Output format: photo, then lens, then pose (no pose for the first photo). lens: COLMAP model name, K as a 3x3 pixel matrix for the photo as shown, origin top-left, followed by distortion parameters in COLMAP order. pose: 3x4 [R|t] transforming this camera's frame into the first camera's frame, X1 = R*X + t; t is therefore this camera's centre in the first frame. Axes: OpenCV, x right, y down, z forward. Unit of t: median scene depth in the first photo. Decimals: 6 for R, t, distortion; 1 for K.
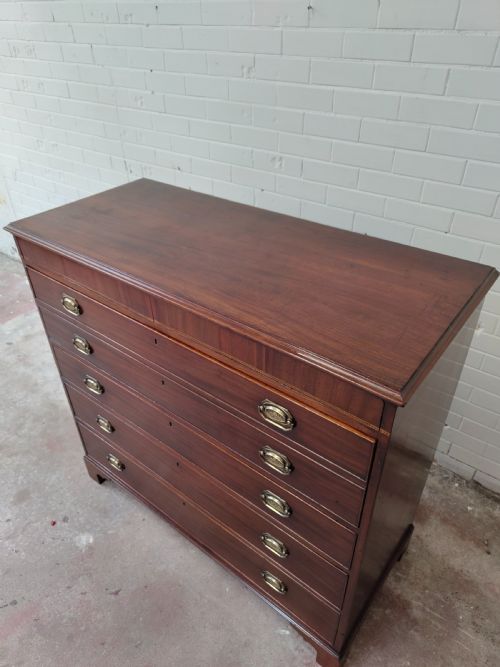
lens RADIAL K [[462.5, 0, 247.5], [0, 462.5, 337.2], [0, 0, 1]] dist [-0.000322, 0.002178]
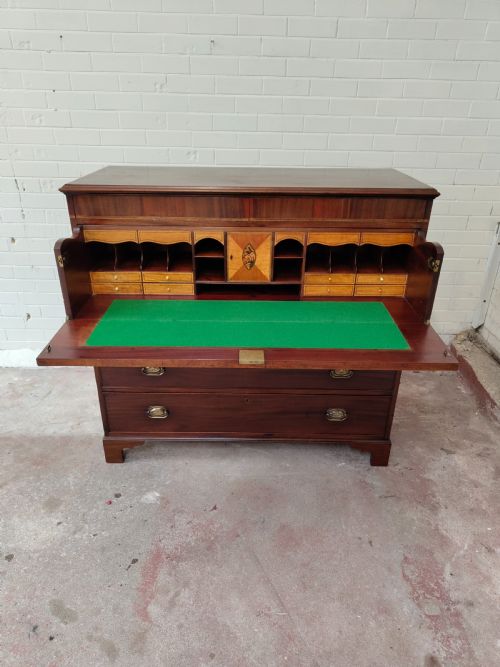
lens RADIAL K [[459.1, 0, 247.9], [0, 459.1, 342.0], [0, 0, 1]] dist [0.002461, 0.003042]
pose [[0.793078, -0.252128, 0.554490, -0.713104], [0.335090, 0.940778, -0.051498, 0.255884], [-0.508667, 0.226646, 0.830596, -0.043099]]
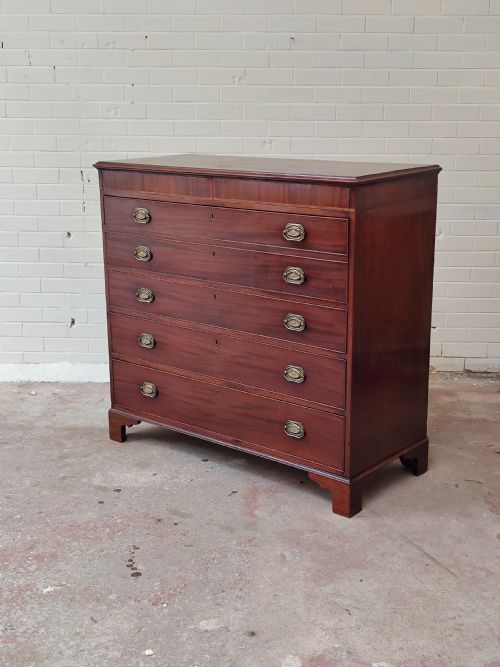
lens RADIAL K [[904.6, 0, 250.8], [0, 904.6, 351.0], [0, 0, 1]] dist [0.031155, -0.064860]
pose [[0.814951, -0.144651, 0.561187, -1.538966], [0.328540, 0.913023, -0.241763, 0.765007], [-0.477406, 0.381398, 0.791593, -0.762719]]
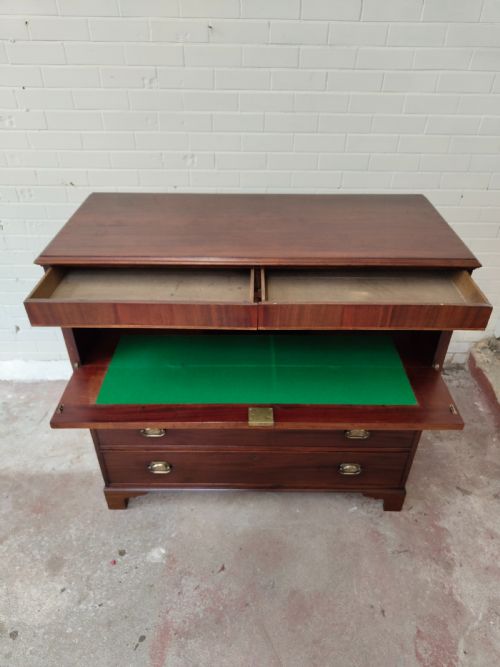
lens RADIAL K [[463.2, 0, 252.7], [0, 463.2, 336.5], [0, 0, 1]] dist [-0.004432, 0.003373]
pose [[0.789411, -0.339581, 0.511385, -0.581184], [0.341561, 0.935174, 0.093736, -0.027118], [-0.510065, 0.100673, 0.854224, -0.007343]]
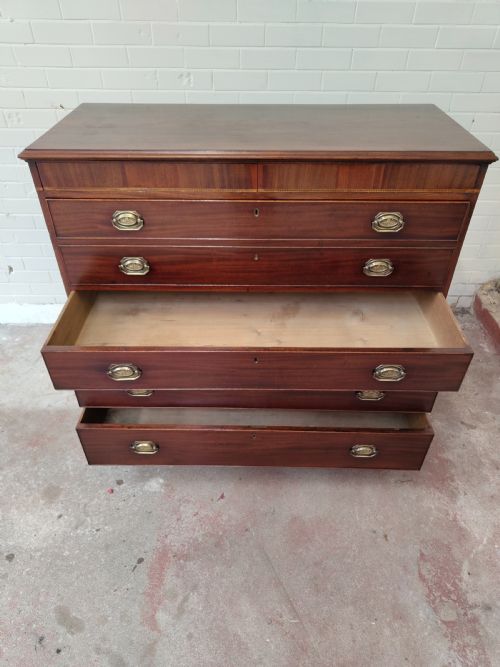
lens RADIAL K [[460.8, 0, 251.3], [0, 460.8, 339.2], [0, 0, 1]] dist [-0.000819, 0.002358]
pose [[0.790607, -0.365048, 0.491611, -0.601870], [0.342737, 0.929130, 0.138741, 0.094213], [-0.507417, 0.058804, 0.859692, 0.041632]]
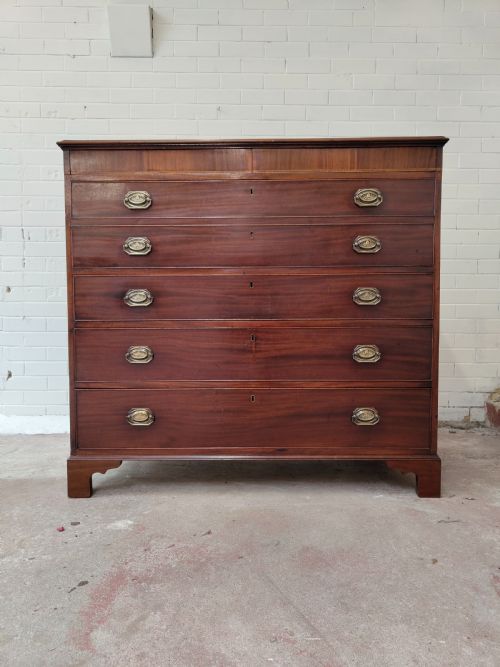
lens RADIAL K [[459.1, 0, 251.5], [0, 459.1, 340.1], [0, 0, 1]] dist [0.003658, 0.000357]
pose [[0.795464, -0.018631, 0.605714, -0.676207], [0.343835, 0.836940, -0.425804, 0.621211], [-0.499013, 0.546978, 0.672161, 0.253310]]
